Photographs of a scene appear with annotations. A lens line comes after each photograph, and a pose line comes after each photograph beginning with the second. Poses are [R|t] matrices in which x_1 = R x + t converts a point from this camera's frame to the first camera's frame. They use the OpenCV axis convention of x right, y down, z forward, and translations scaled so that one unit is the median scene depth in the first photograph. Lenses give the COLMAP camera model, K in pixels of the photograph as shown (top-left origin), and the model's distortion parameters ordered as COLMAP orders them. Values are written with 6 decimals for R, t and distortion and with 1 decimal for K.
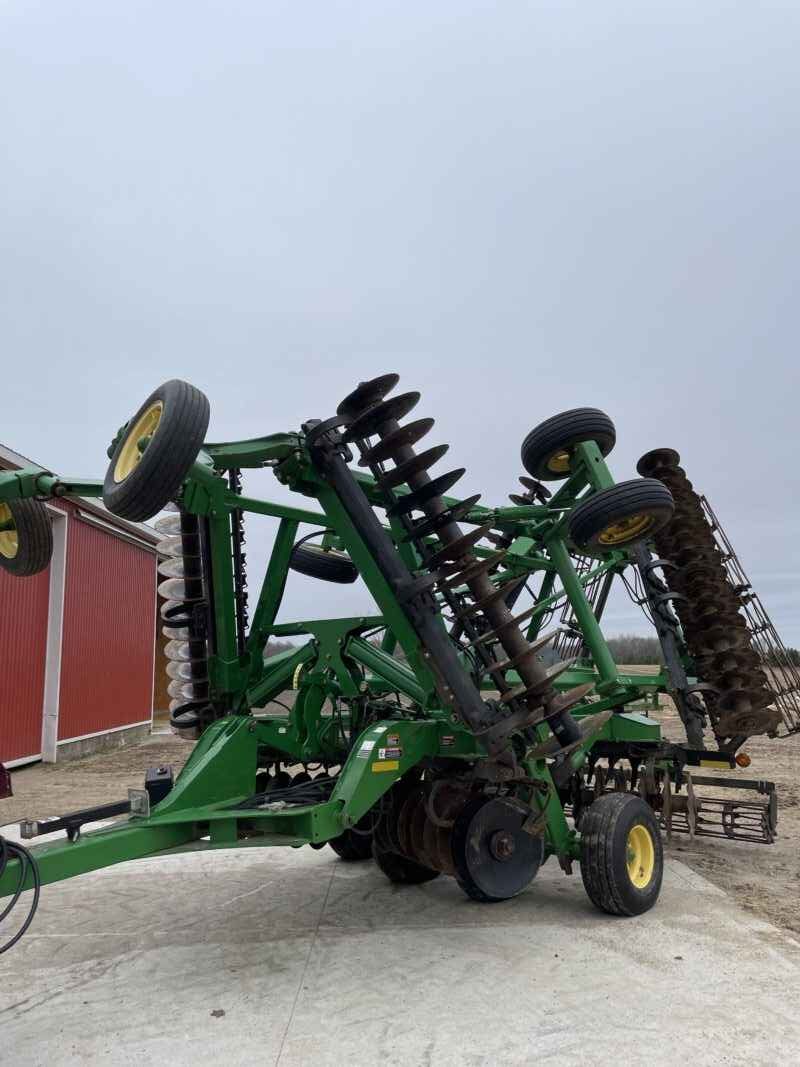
lens RADIAL K [[848.0, 0, 400.0], [0, 848.0, 533.5], [0, 0, 1]] dist [0.066312, -0.106706]
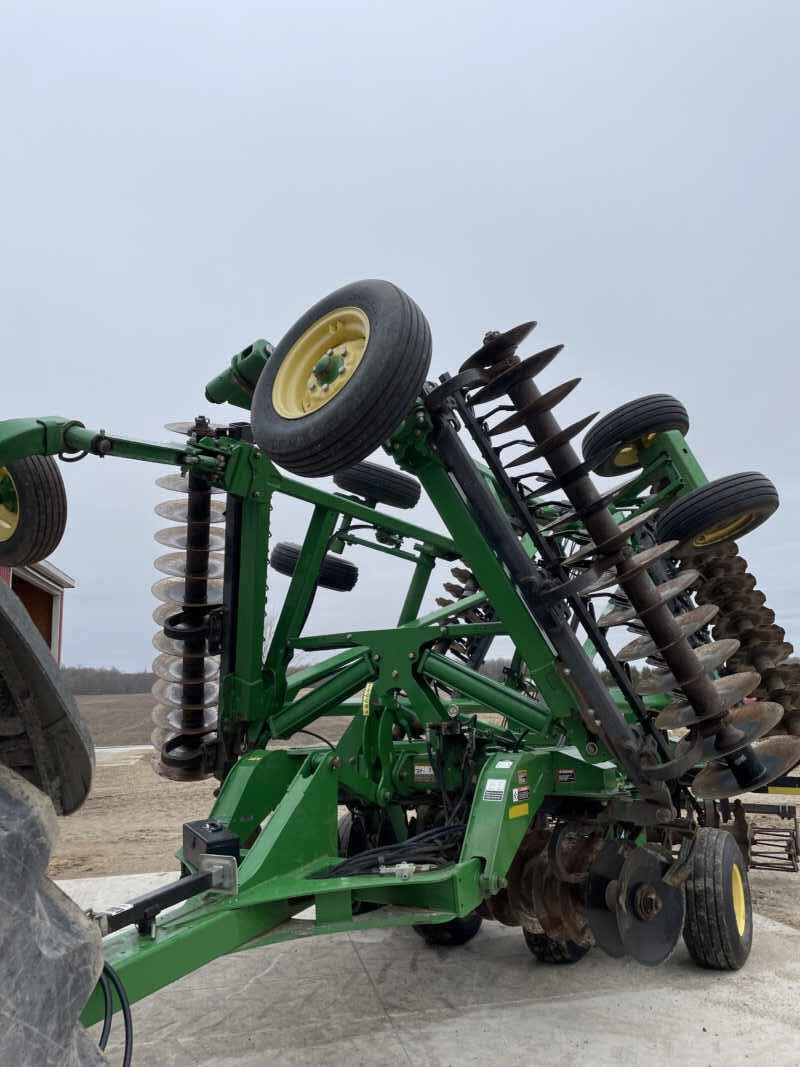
lens RADIAL K [[848.0, 0, 400.0], [0, 848.0, 533.5], [0, 0, 1]] dist [0.066312, -0.106706]
pose [[0.978740, 0.028385, 0.203129, -0.265107], [-0.023338, 0.999358, -0.027199, 0.033834], [-0.203771, 0.021880, 0.978774, 0.209854]]
